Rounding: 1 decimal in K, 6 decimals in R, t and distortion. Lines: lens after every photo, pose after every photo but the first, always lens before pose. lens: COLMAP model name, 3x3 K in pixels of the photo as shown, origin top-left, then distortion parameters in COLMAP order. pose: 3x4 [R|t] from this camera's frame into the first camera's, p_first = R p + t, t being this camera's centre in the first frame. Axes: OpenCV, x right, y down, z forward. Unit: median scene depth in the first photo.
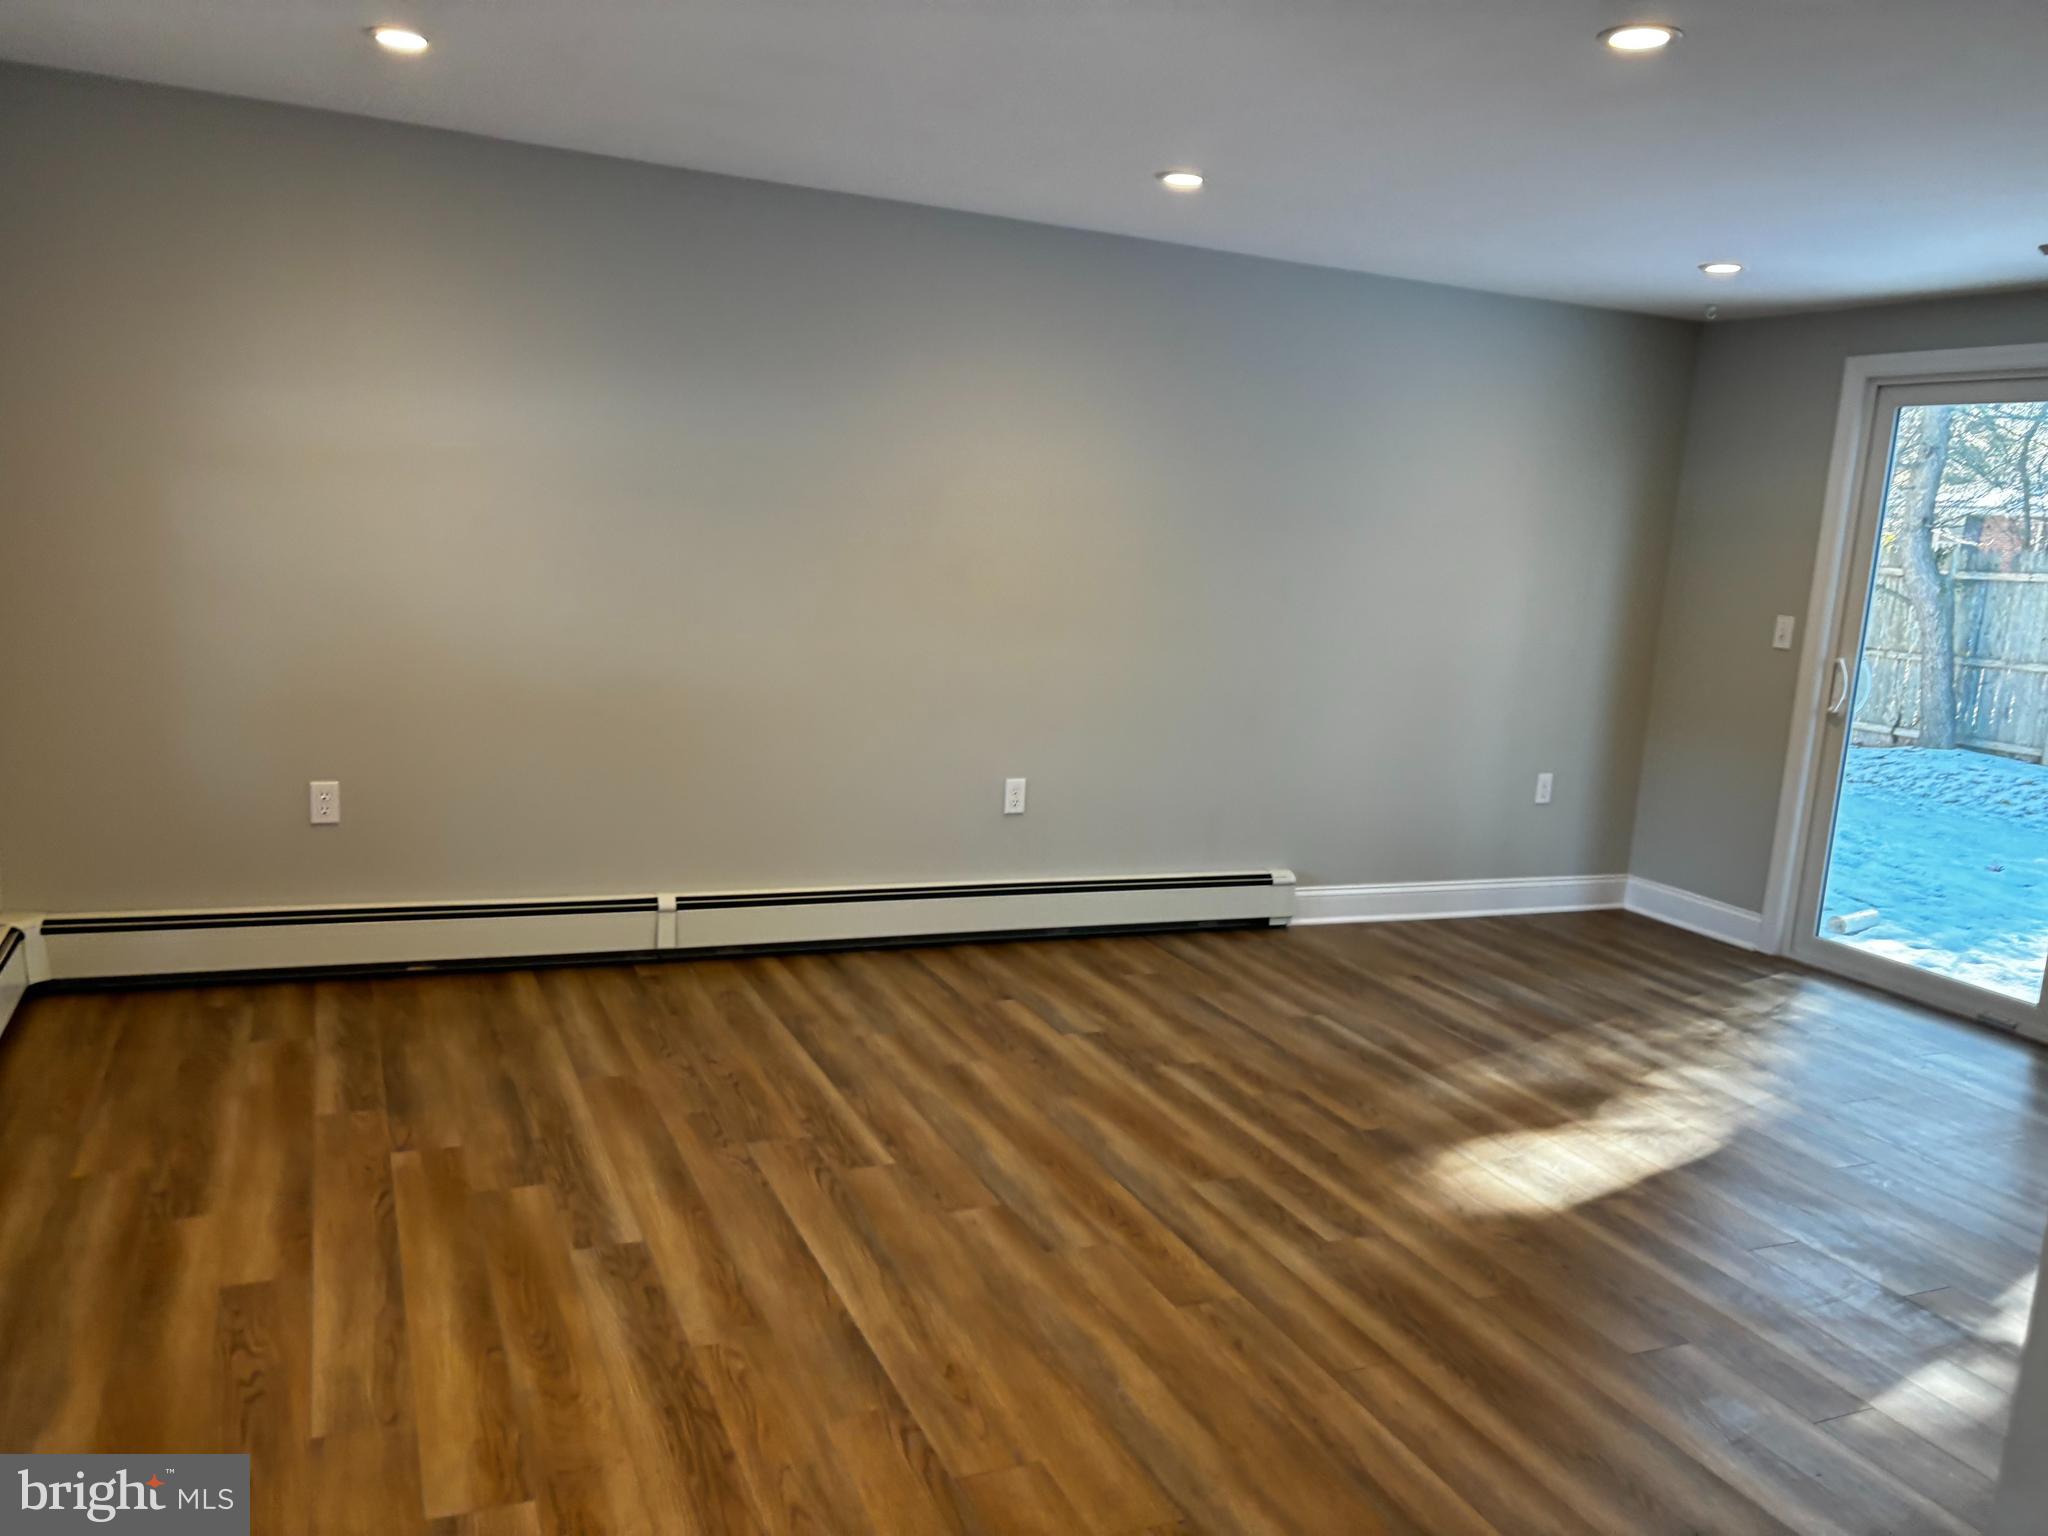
lens RADIAL K [[1547.8, 0, 1024.0], [0, 1547.8, 768.0], [0, 0, 1]] dist [0.039512, -0.000438]
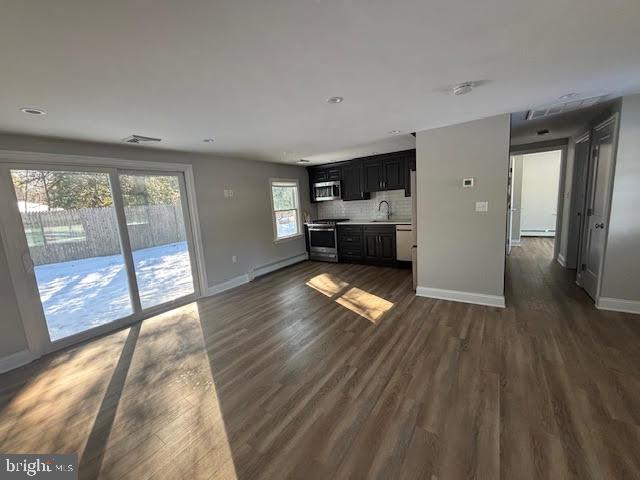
lens RADIAL K [[263.2, 0, 320.0], [0, 263.2, 240.0], [0, 0, 1]] dist [0.002514, 0.000548]
pose [[-0.528583, -0.158338, 0.833984, -0.260183], [0.167834, 0.943564, 0.285516, -0.219428], [-0.832125, 0.290890, -0.472178, 1.176935]]
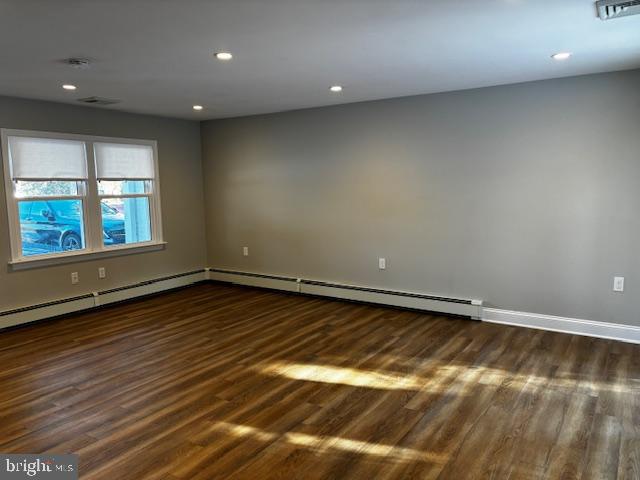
lens RADIAL K [[483.7, 0, 320.0], [0, 483.7, 240.0], [0, 0, 1]] dist [0.039512, -0.000438]
pose [[0.545027, 0.023481, -0.838090, 1.181358], [-0.087881, 0.995701, -0.029255, 0.012729], [0.833800, 0.089597, 0.544748, 0.430317]]
